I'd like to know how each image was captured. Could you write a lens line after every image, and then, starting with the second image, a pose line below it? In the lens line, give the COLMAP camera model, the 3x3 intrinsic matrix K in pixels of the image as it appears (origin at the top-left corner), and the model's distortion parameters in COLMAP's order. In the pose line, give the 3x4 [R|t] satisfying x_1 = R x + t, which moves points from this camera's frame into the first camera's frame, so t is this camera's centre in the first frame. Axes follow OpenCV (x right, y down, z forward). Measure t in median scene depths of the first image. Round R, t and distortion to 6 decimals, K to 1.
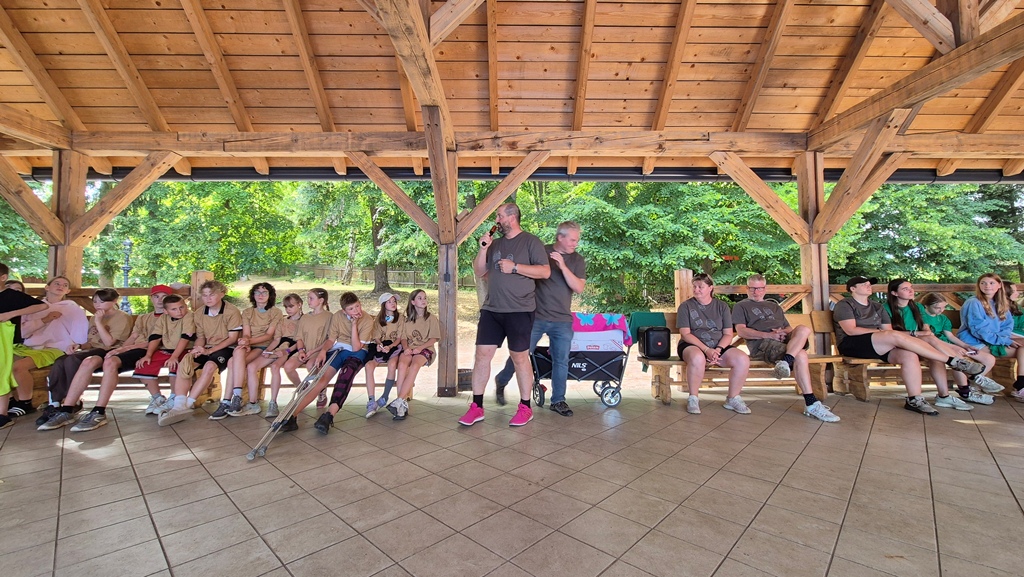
lens RADIAL K [[421.4, 0, 511.6], [0, 421.4, 283.2], [0, 0, 1]] dist [-0.003956, 0.000099]
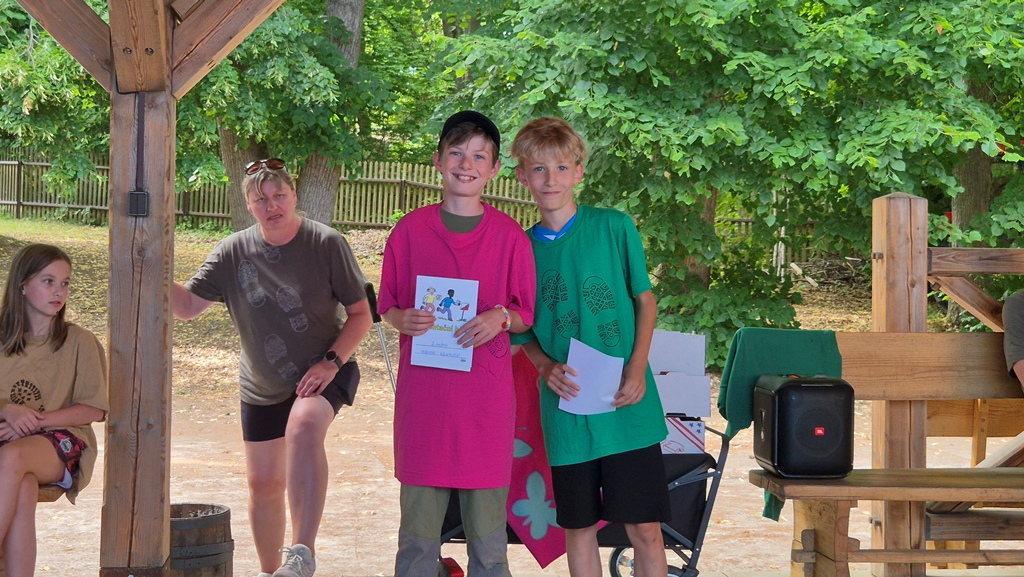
lens RADIAL K [[688.5, 0, 512.9], [0, 688.5, 284.6], [0, 0, 1]] dist [0.042259, -0.000326]
pose [[0.993575, 0.022490, 0.110921, 0.153733], [-0.024336, 0.999586, 0.015319, 0.099130], [-0.110530, -0.017920, 0.993711, 1.239276]]
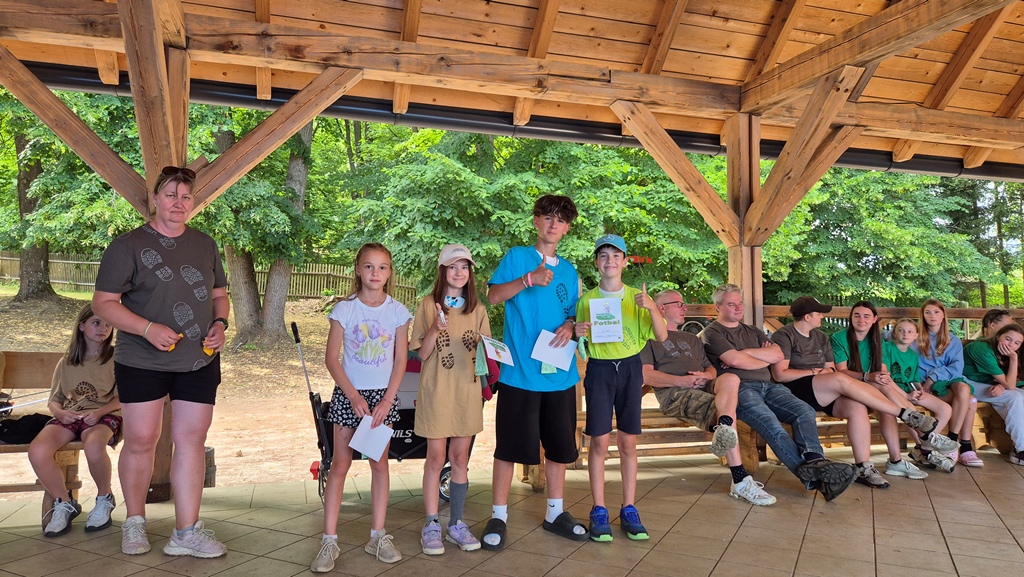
lens RADIAL K [[691.7, 0, 512.6], [0, 691.7, 278.8], [0, 0, 1]] dist [0.057315, -0.045380]
pose [[0.957033, 0.029111, 0.288514, 0.017925], [-0.023965, 0.999485, -0.021353, -0.005544], [-0.288987, 0.013521, 0.957238, 0.009374]]
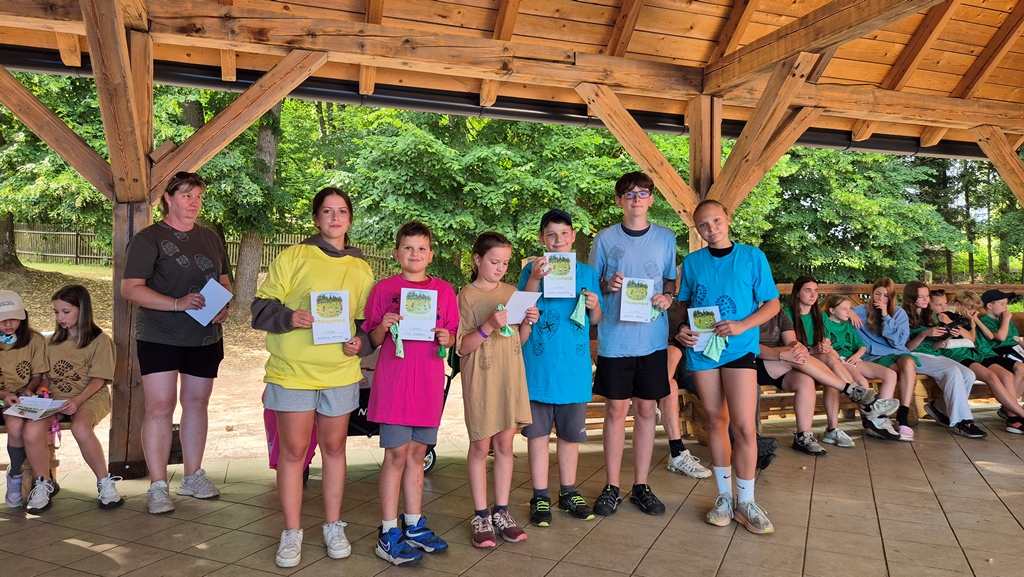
lens RADIAL K [[694.2, 0, 509.3], [0, 694.2, 285.3], [0, 0, 1]] dist [0.051343, -0.040364]
pose [[0.948527, 0.009884, 0.316541, 0.023915], [-0.021533, 0.999213, 0.033326, -0.023787], [-0.315962, -0.038427, 0.947993, -0.023654]]
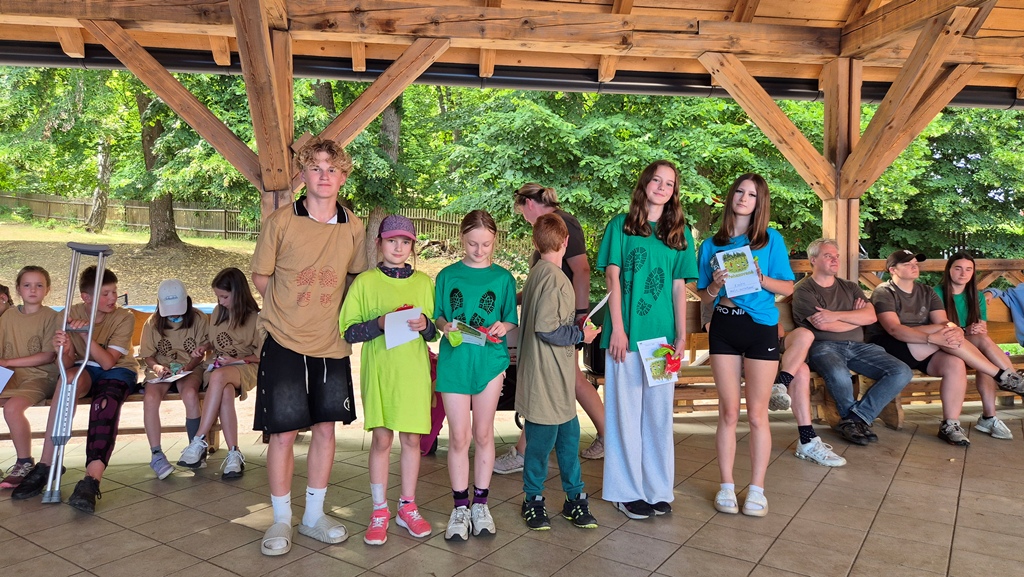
lens RADIAL K [[694.0, 0, 508.5], [0, 694.0, 282.7], [0, 0, 1]] dist [0.058609, -0.049583]
pose [[0.987948, -0.002305, 0.154766, 0.017000], [-0.009423, 0.997139, 0.074999, -0.036780], [-0.154496, -0.075554, 0.985100, -0.031093]]
